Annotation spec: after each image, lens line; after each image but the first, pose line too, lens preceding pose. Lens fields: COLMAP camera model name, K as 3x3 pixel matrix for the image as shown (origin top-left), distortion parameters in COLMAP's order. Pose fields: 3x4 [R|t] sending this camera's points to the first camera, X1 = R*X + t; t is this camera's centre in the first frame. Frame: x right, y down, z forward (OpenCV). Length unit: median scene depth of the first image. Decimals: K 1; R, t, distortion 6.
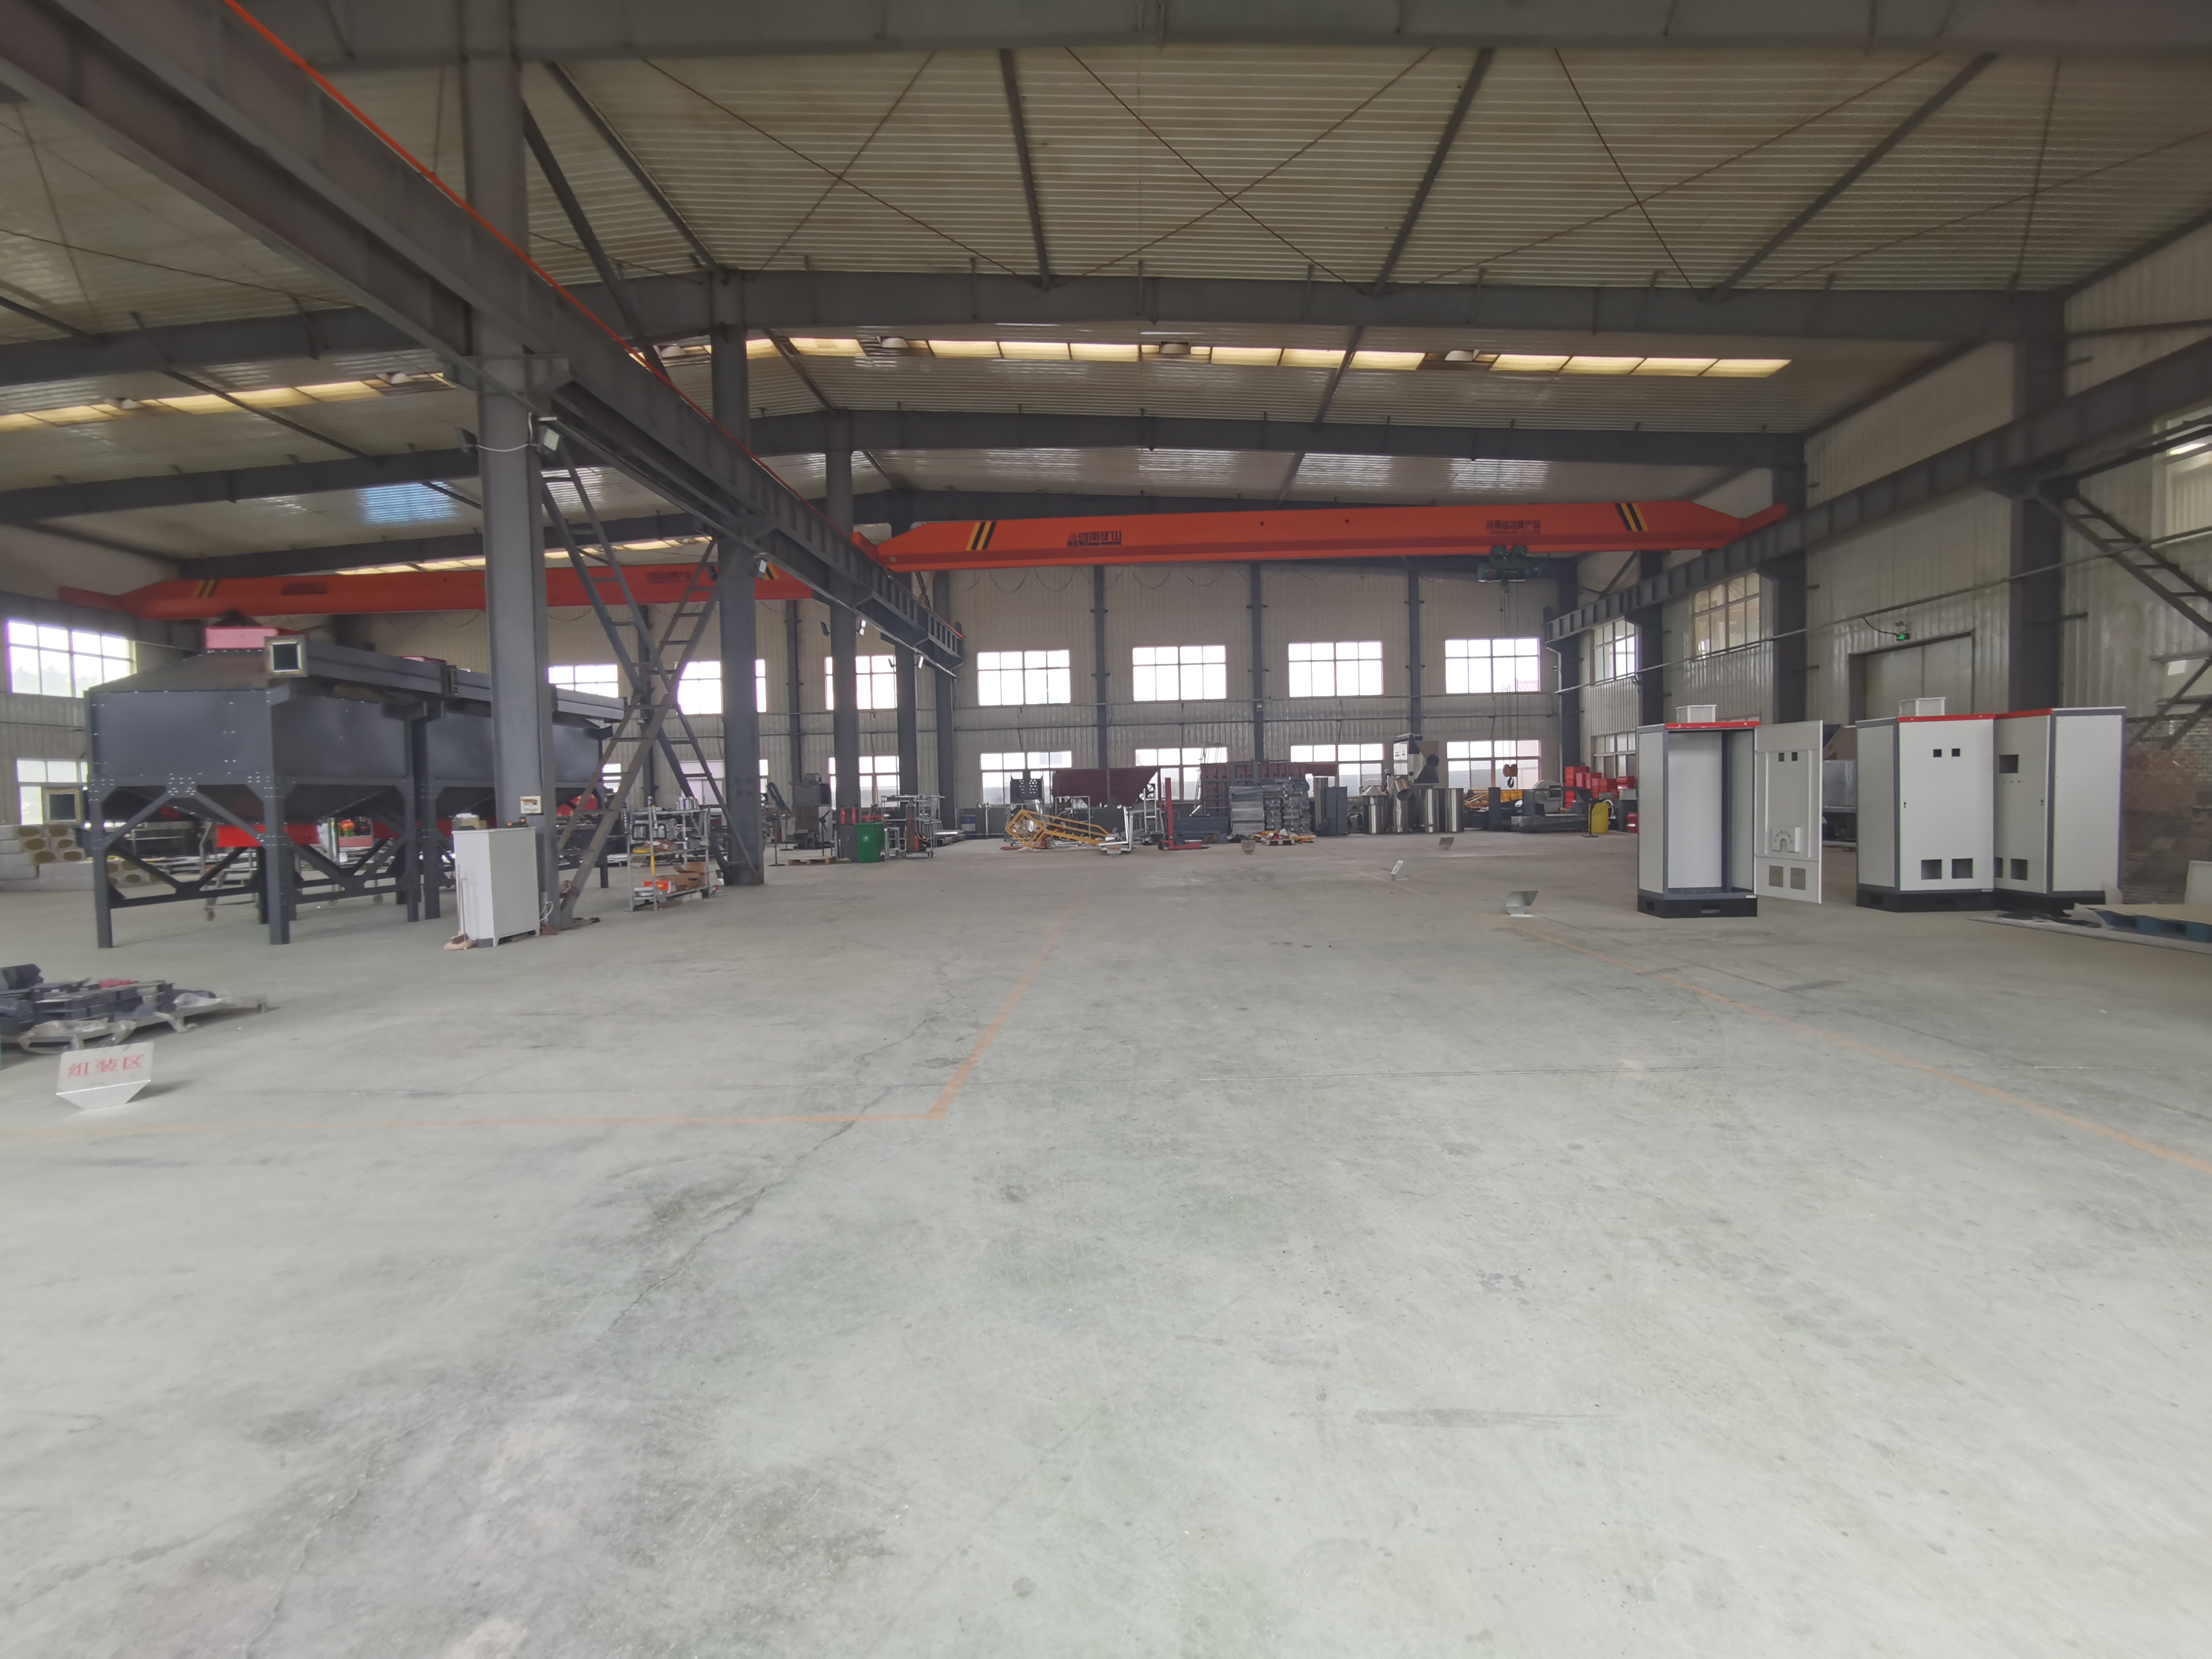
lens RADIAL K [[1061.4, 0, 1106.0], [0, 1061.4, 829.5], [0, 0, 1]] dist [-0.028879, 0.029603]
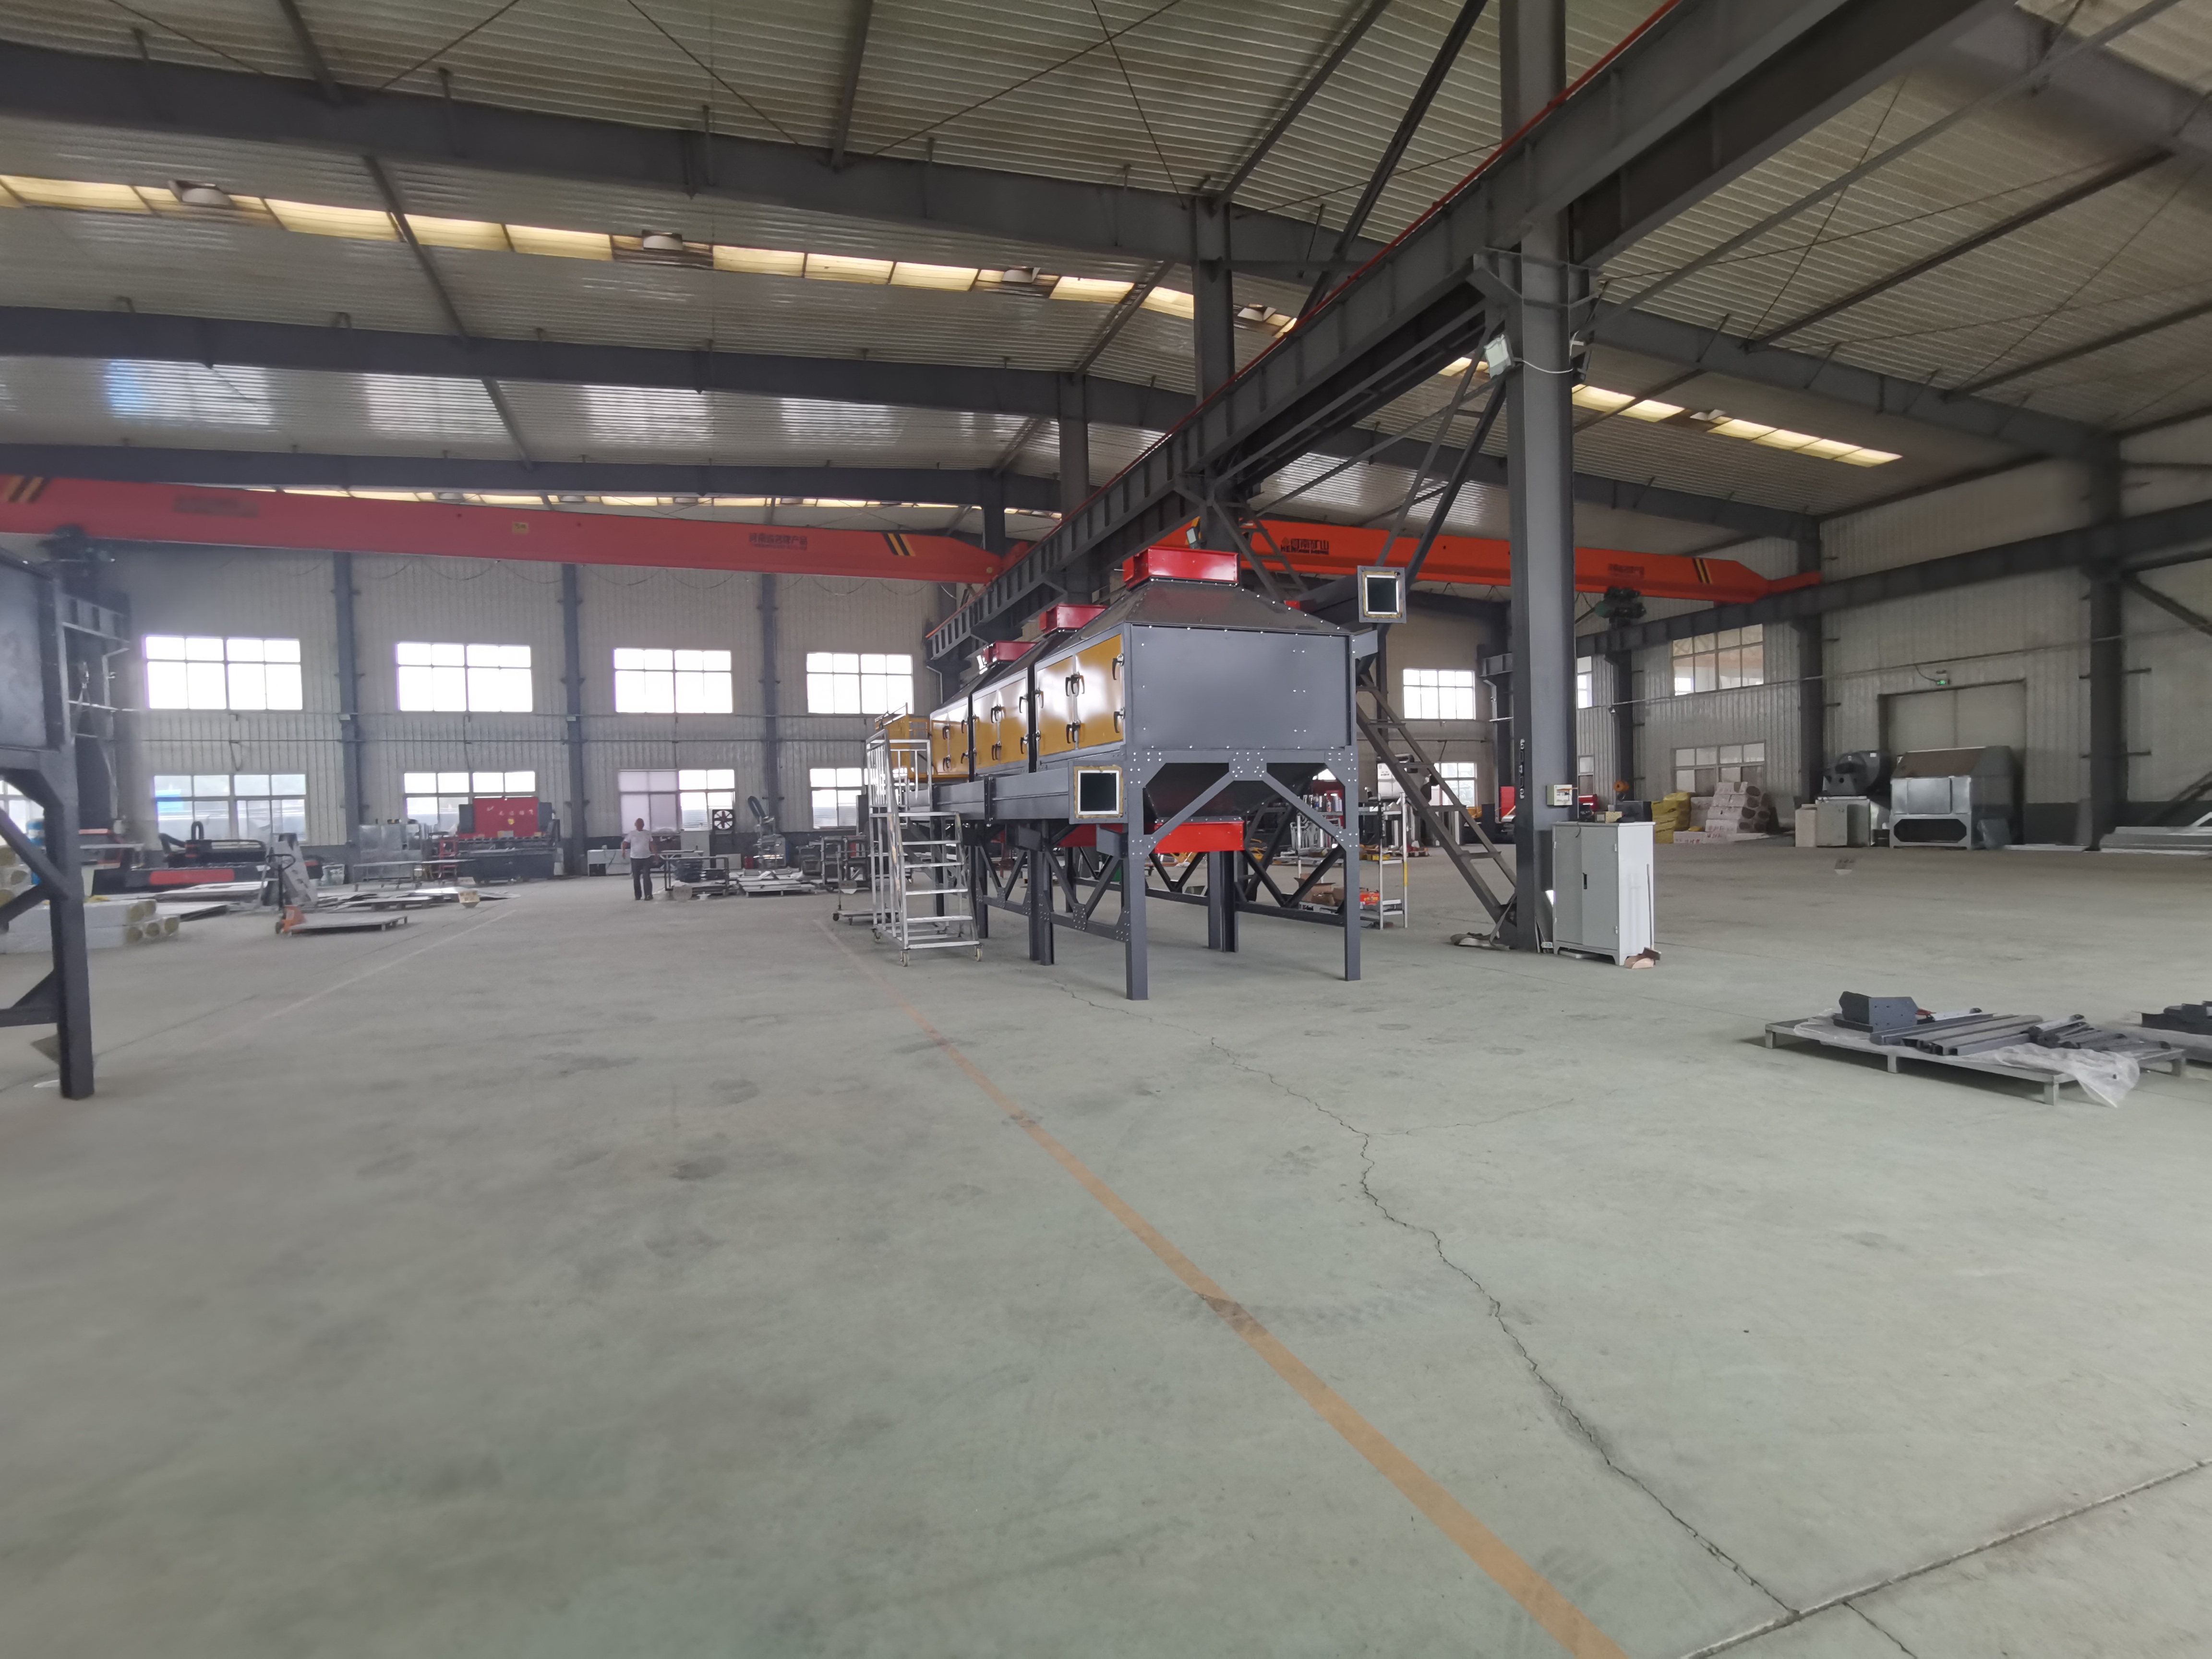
lens RADIAL K [[1061.4, 0, 1106.0], [0, 1061.4, 829.5], [0, 0, 1]] dist [-0.028879, 0.029603]
pose [[0.926390, -0.004893, 0.376534, -0.808929], [0.014281, 0.999653, -0.022144, 0.011292], [-0.376295, 0.025891, 0.926138, 0.245231]]
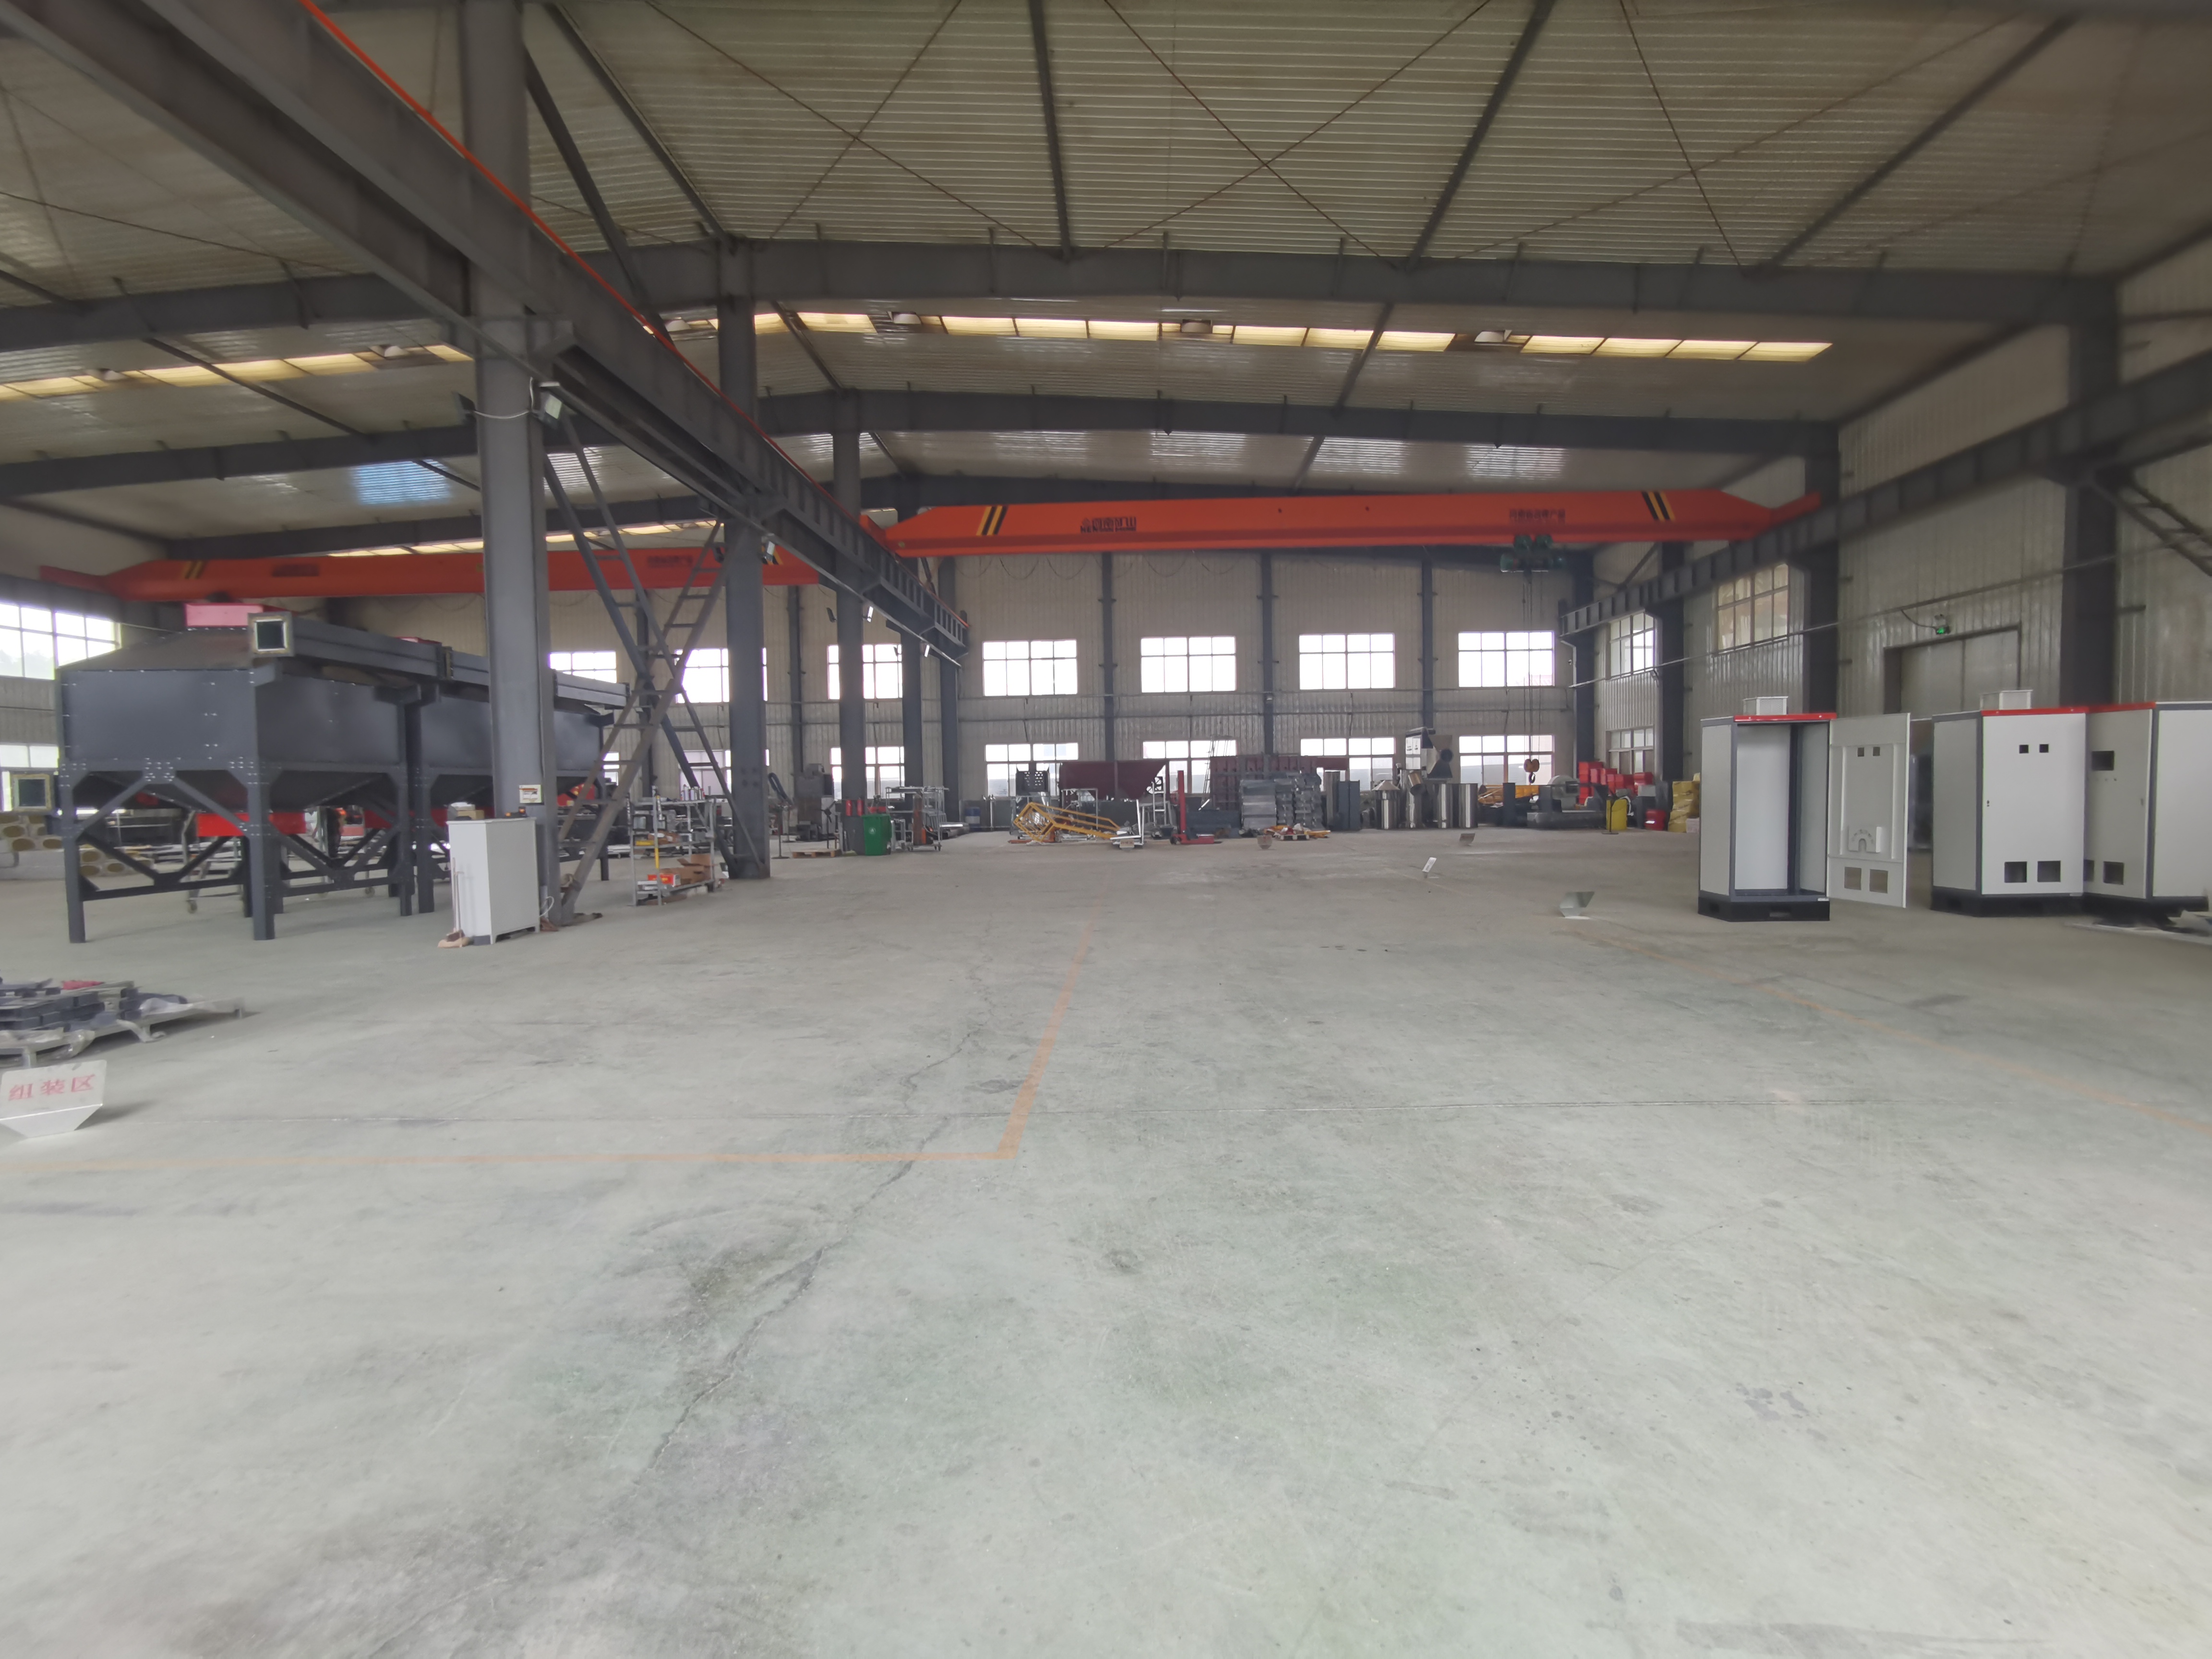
lens RADIAL K [[1061.4, 0, 1106.0], [0, 1061.4, 829.5], [0, 0, 1]] dist [-0.028879, 0.029603]
pose [[0.999971, 0.006508, 0.004066, -0.022257], [-0.006535, 0.999957, 0.006560, -0.000666], [-0.004023, -0.006586, 0.999970, 0.035045]]
